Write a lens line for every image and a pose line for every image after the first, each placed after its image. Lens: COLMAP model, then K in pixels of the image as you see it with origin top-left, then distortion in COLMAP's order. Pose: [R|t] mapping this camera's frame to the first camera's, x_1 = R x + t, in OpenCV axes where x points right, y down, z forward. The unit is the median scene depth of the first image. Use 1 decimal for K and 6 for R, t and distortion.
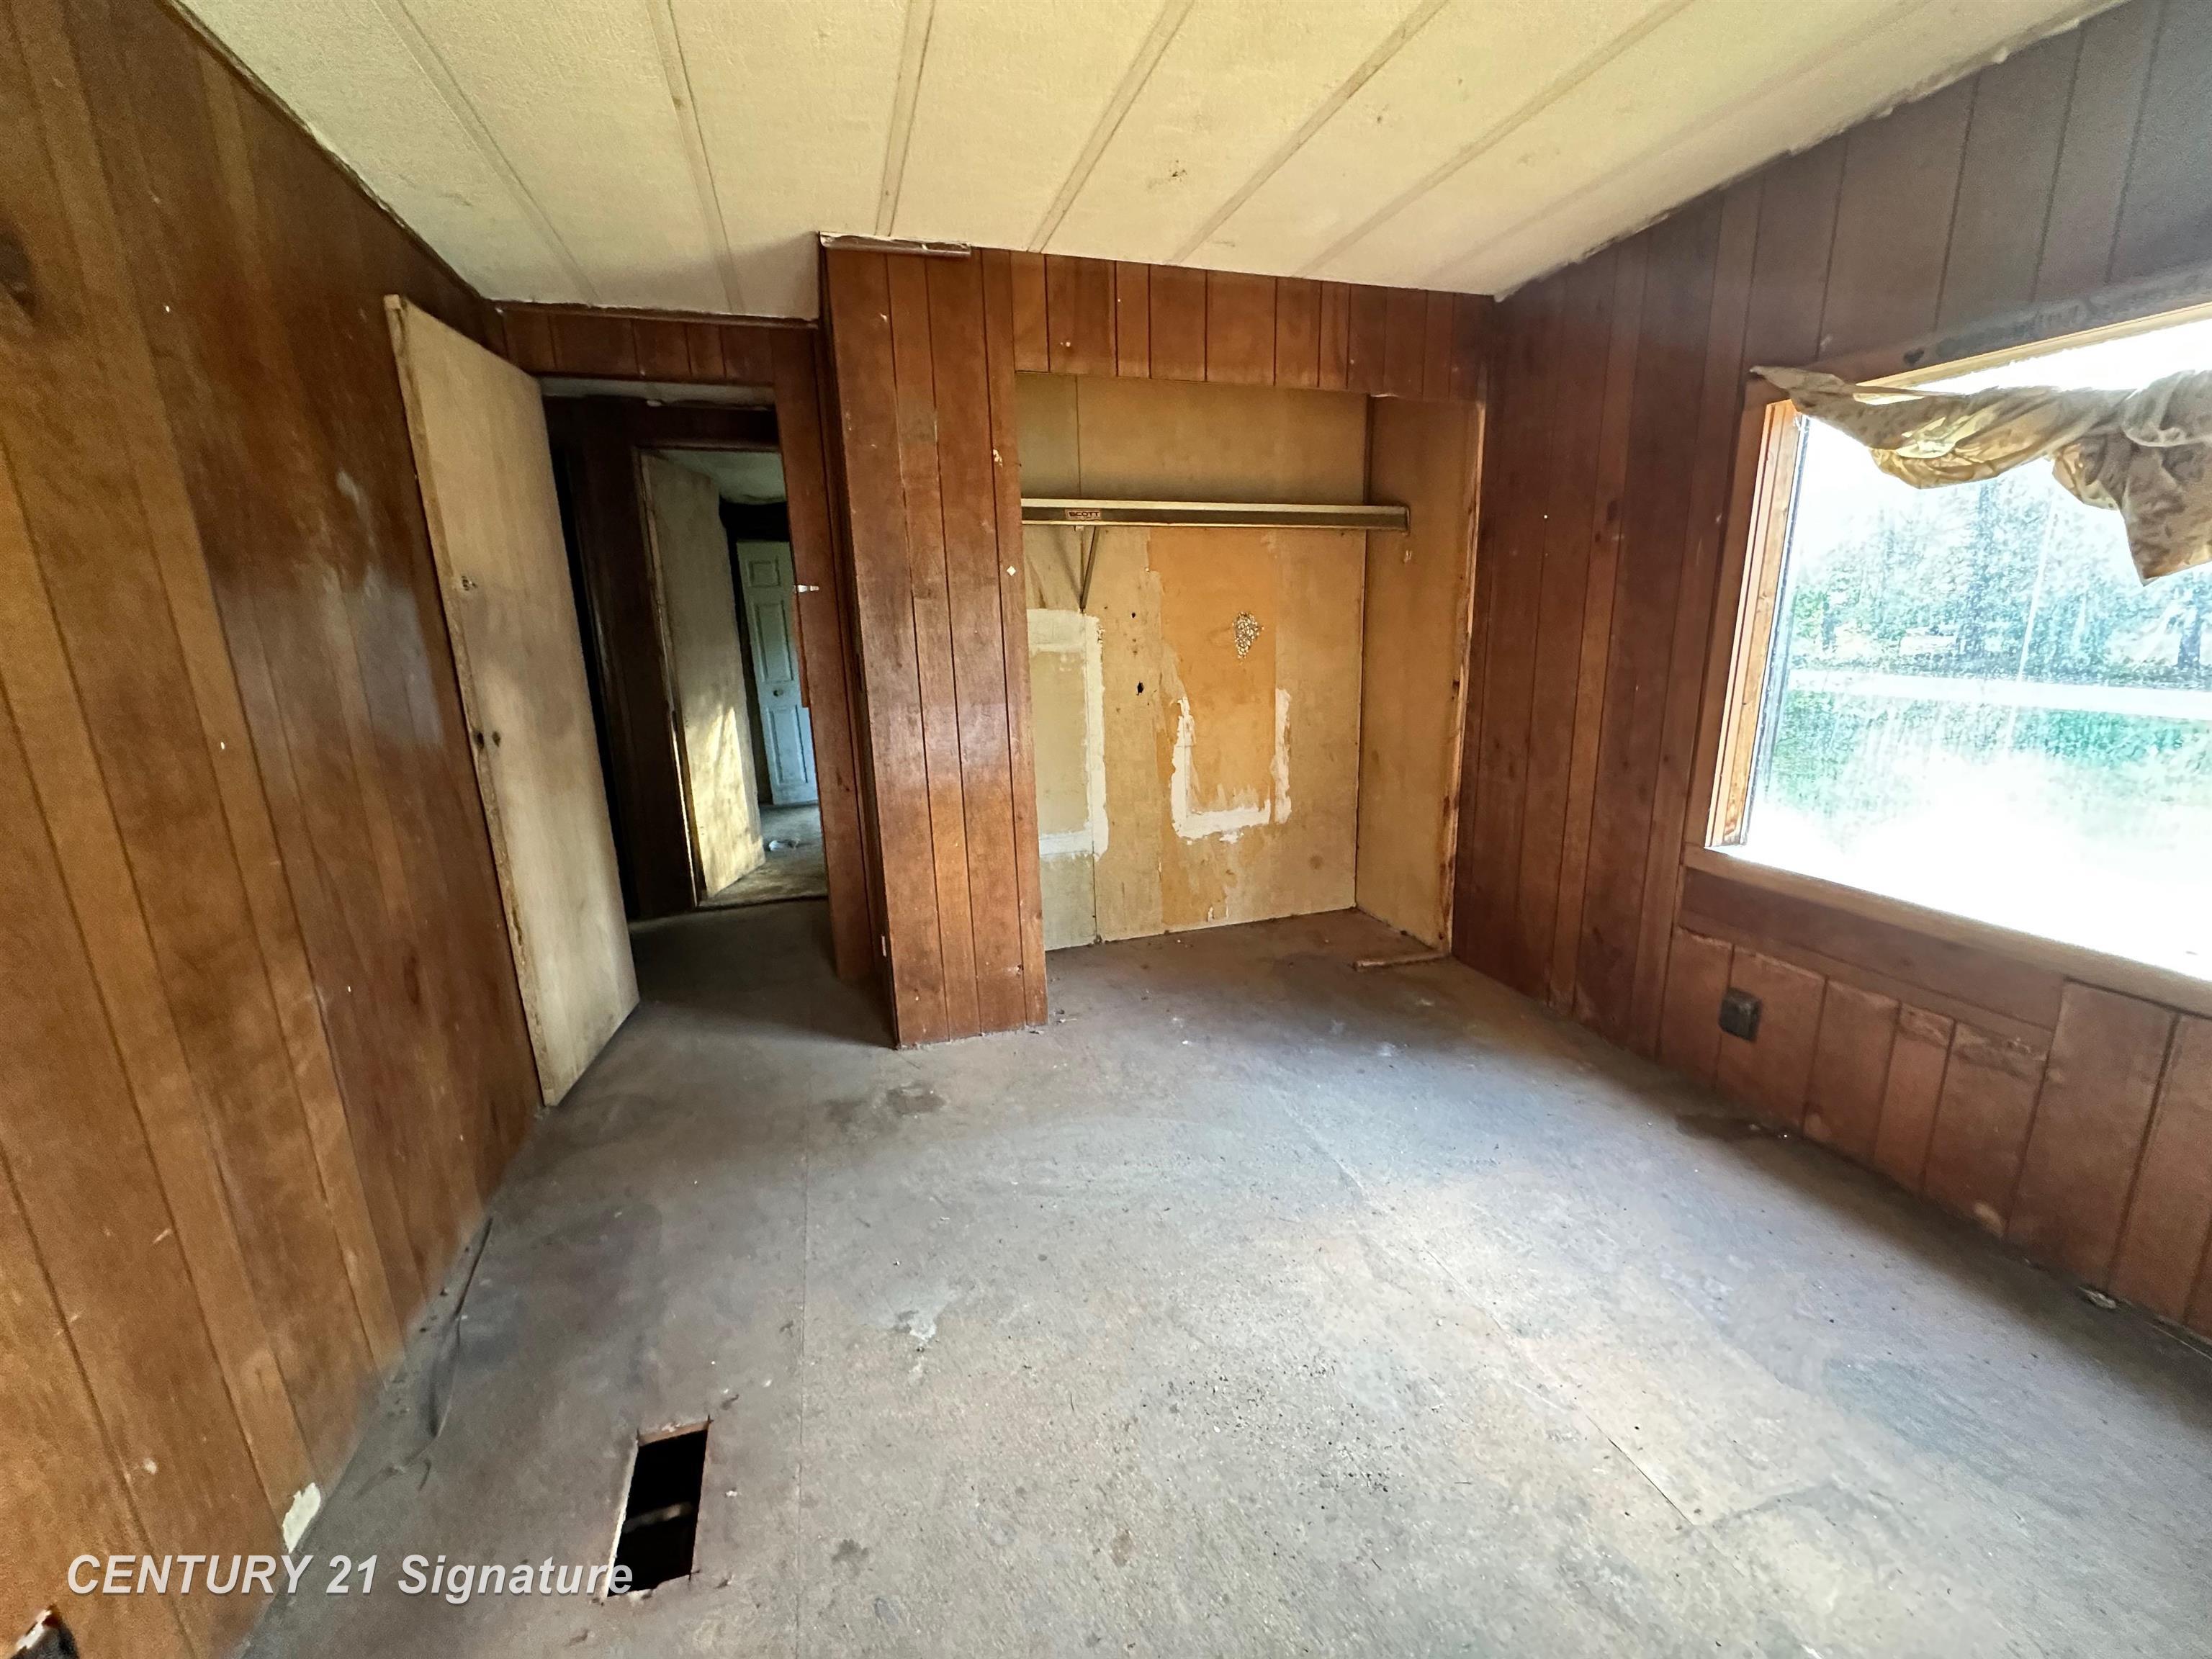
lens RADIAL K [[881.0, 0, 1105.3], [0, 881.0, 830.6], [0, 0, 1]] dist [-0.002443, -0.000318]
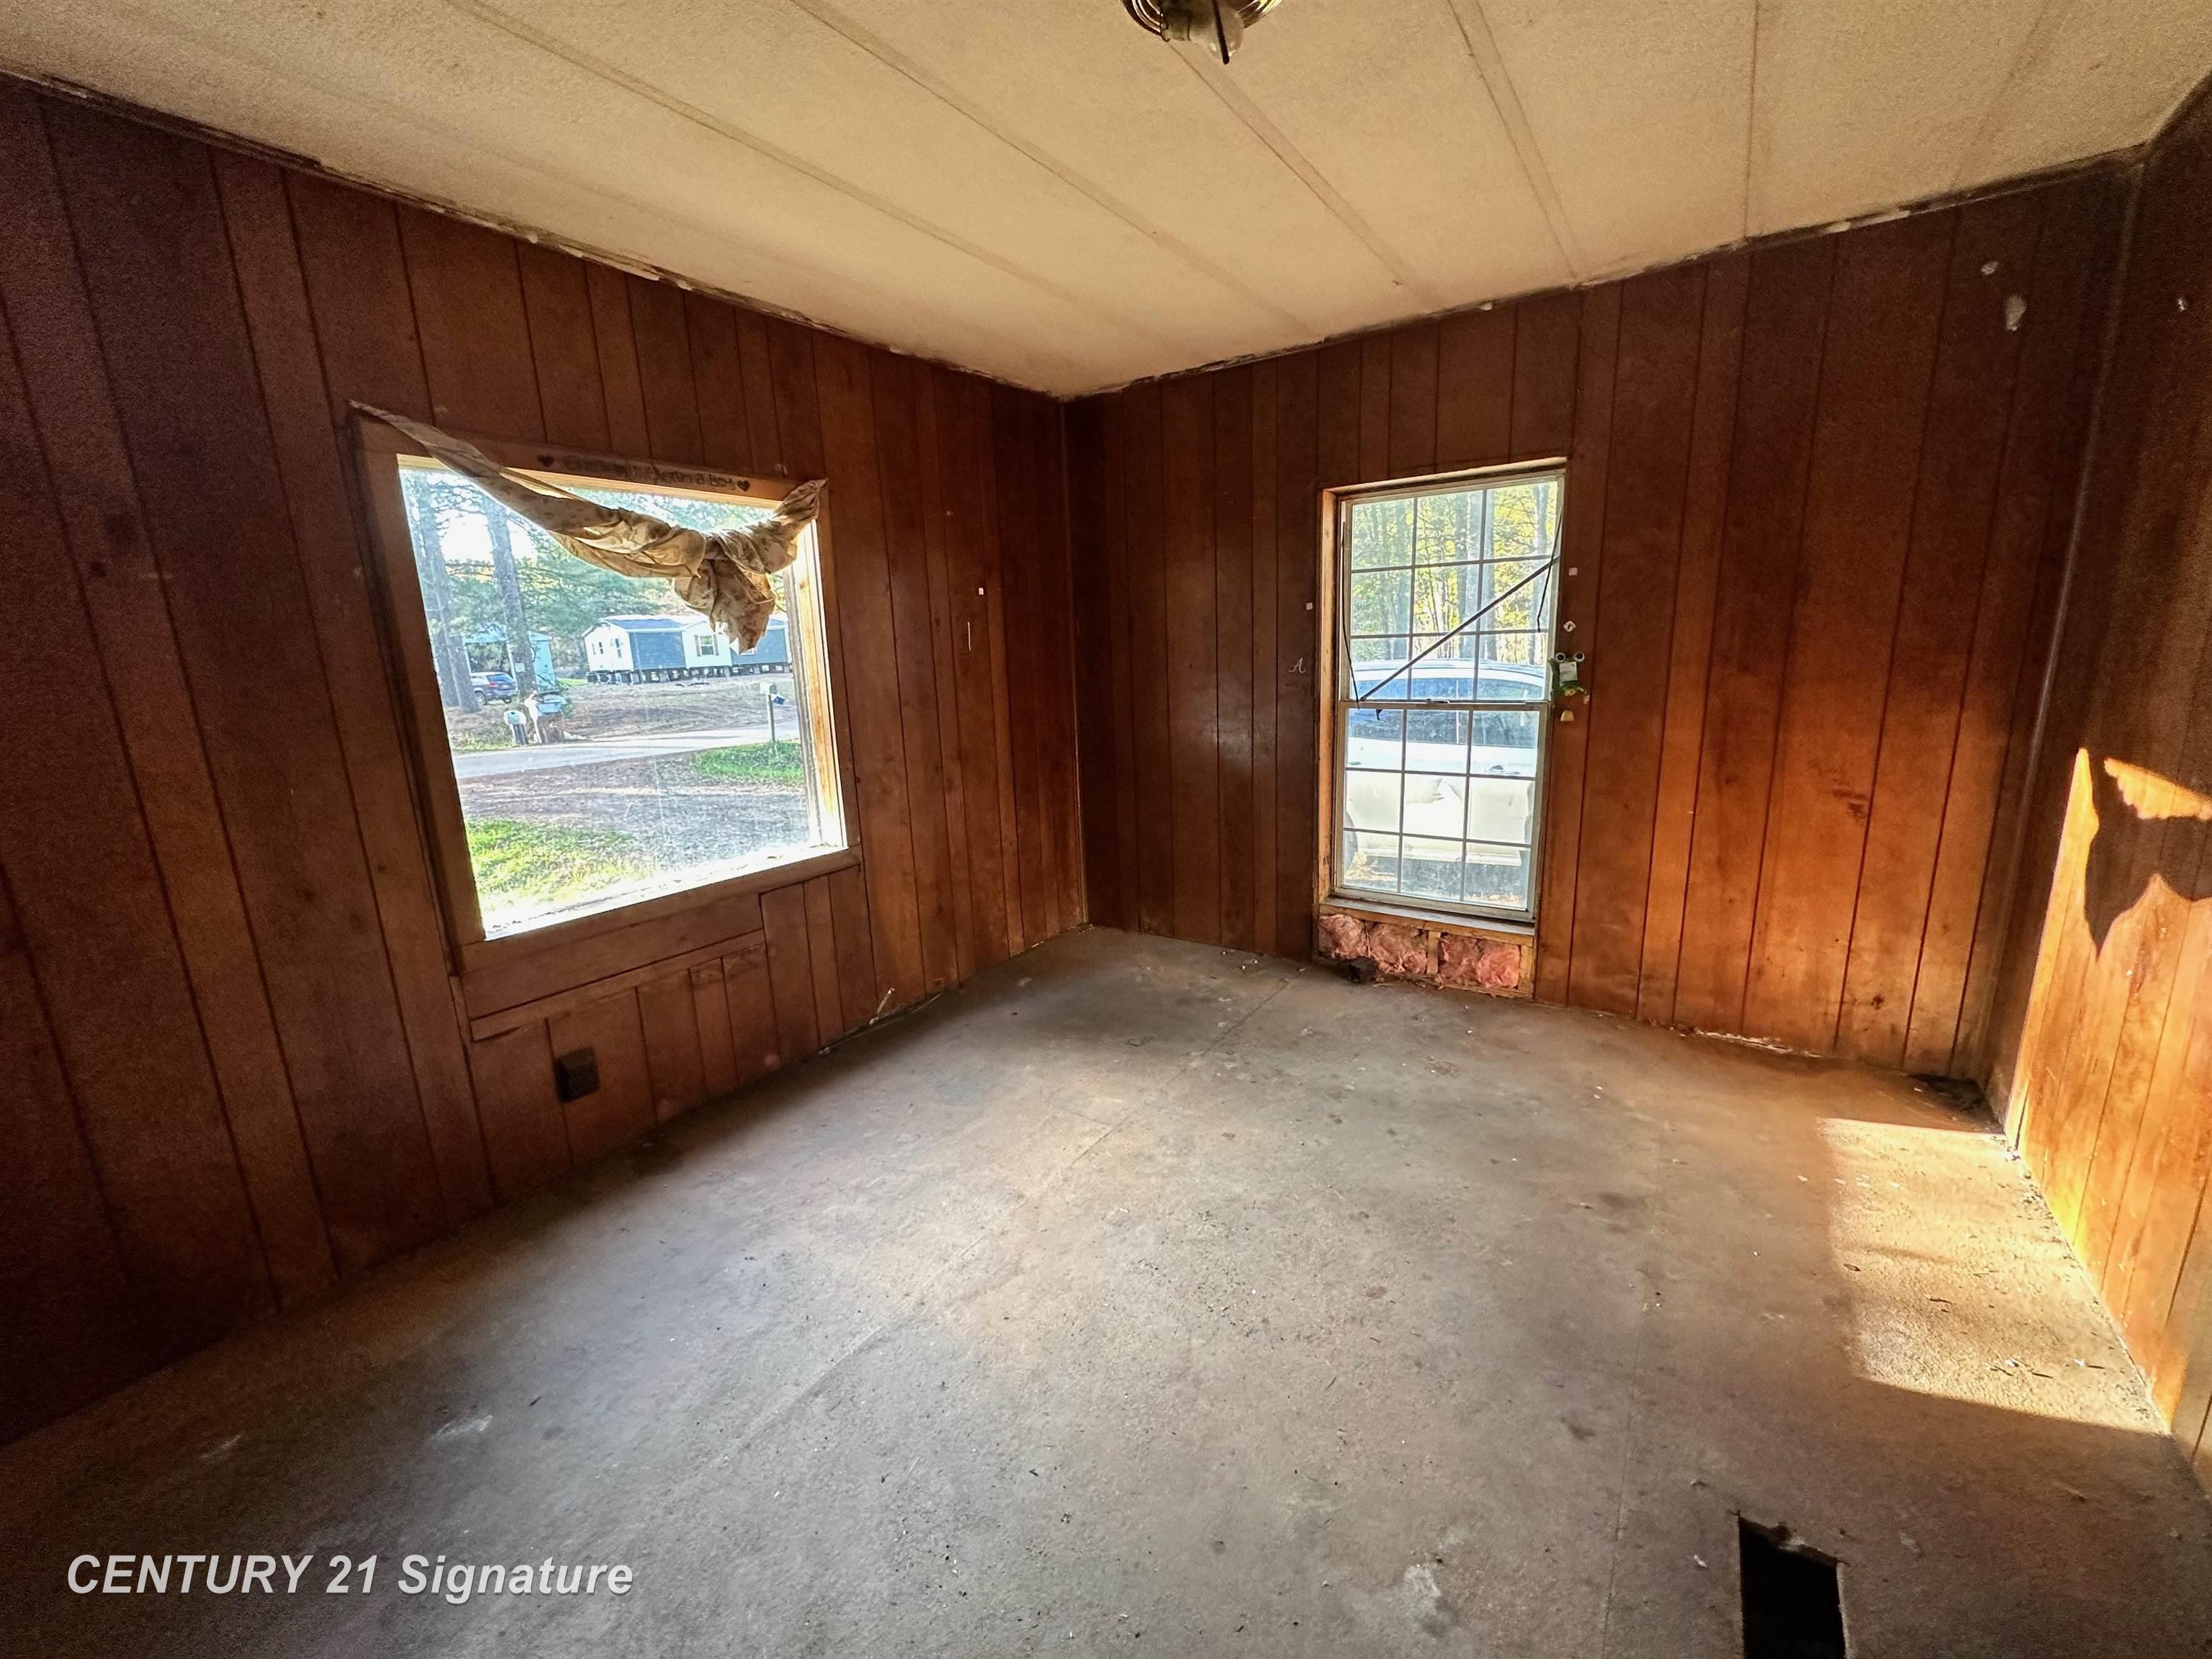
lens RADIAL K [[881.0, 0, 1104.5], [0, 881.0, 830.5], [0, 0, 1]] dist [-0.002443, -0.000318]
pose [[-0.617416, -0.111396, 0.778709, -0.516470], [0.237546, 0.917306, 0.319566, -0.290538], [-0.749913, 0.382284, -0.539898, 1.286096]]
